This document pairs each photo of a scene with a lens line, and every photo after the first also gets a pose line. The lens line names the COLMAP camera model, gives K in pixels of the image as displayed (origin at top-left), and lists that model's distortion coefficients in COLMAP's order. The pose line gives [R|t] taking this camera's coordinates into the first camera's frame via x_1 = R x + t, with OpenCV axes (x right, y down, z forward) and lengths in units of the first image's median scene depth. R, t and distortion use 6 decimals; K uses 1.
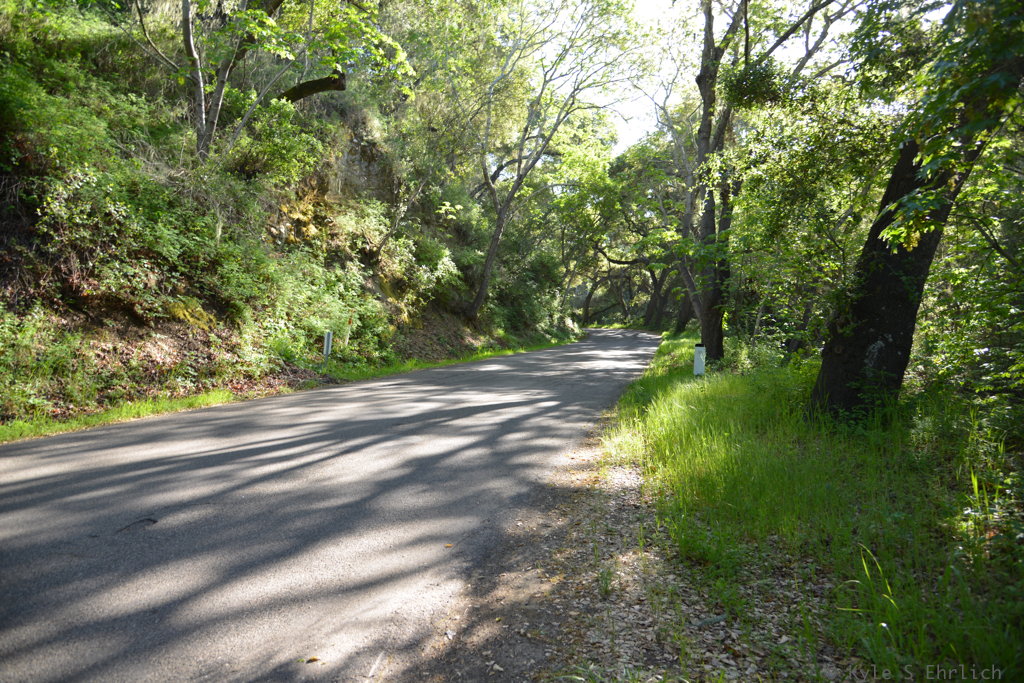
lens RADIAL K [[695.5, 0, 515.7], [0, 695.5, 339.9], [0, 0, 1]] dist [-0.043618, 0.008850]
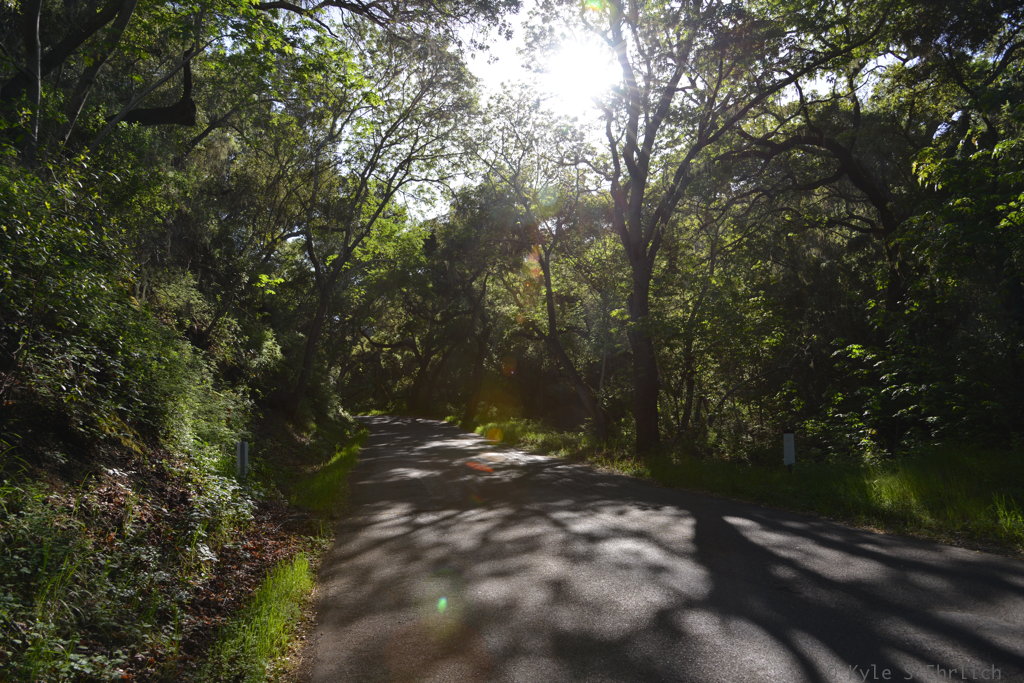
lens RADIAL K [[695.5, 0, 512.6], [0, 695.5, 335.3], [0, 0, 1]] dist [-0.043618, 0.008850]
pose [[0.916643, -0.003241, 0.399694, -0.178046], [0.053744, 0.991886, -0.115212, -0.013842], [-0.396078, 0.127089, 0.909379, 0.139823]]
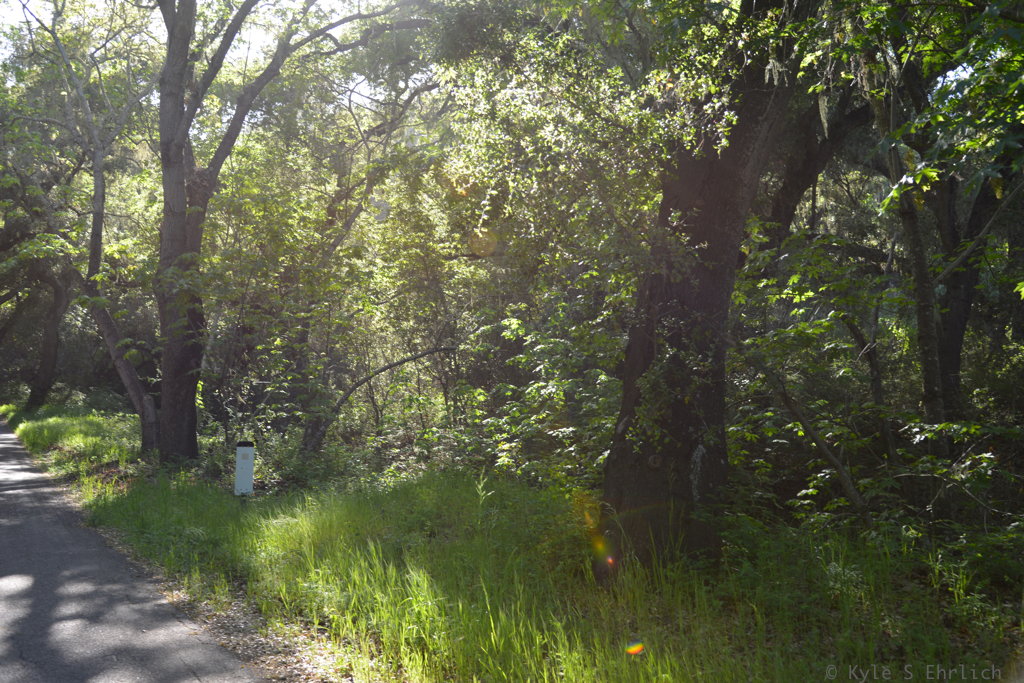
lens RADIAL K [[1062.2, 0, 517.4], [0, 1062.2, 340.4], [0, 0, 1]] dist [-0.025047, 0.000000]
pose [[0.764686, 0.016455, 0.644193, -0.059049], [0.025531, 0.998115, -0.055803, -0.010194], [-0.643898, 0.059119, 0.762824, 0.070621]]
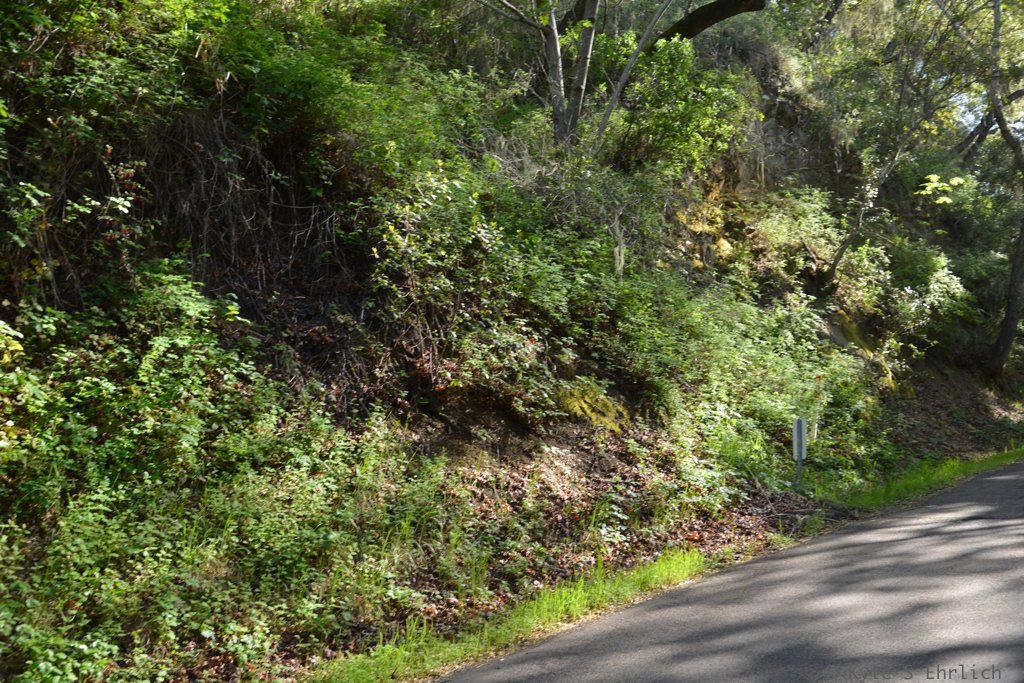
lens RADIAL K [[1062.2, 0, 514.6], [0, 1062.2, 342.6], [0, 0, 1]] dist [-0.025047, 0.000000]
pose [[0.907347, -0.087450, -0.411185, -0.072009], [0.058934, 0.994925, -0.081552, -0.009825], [0.416230, 0.049763, 0.907896, 0.073731]]
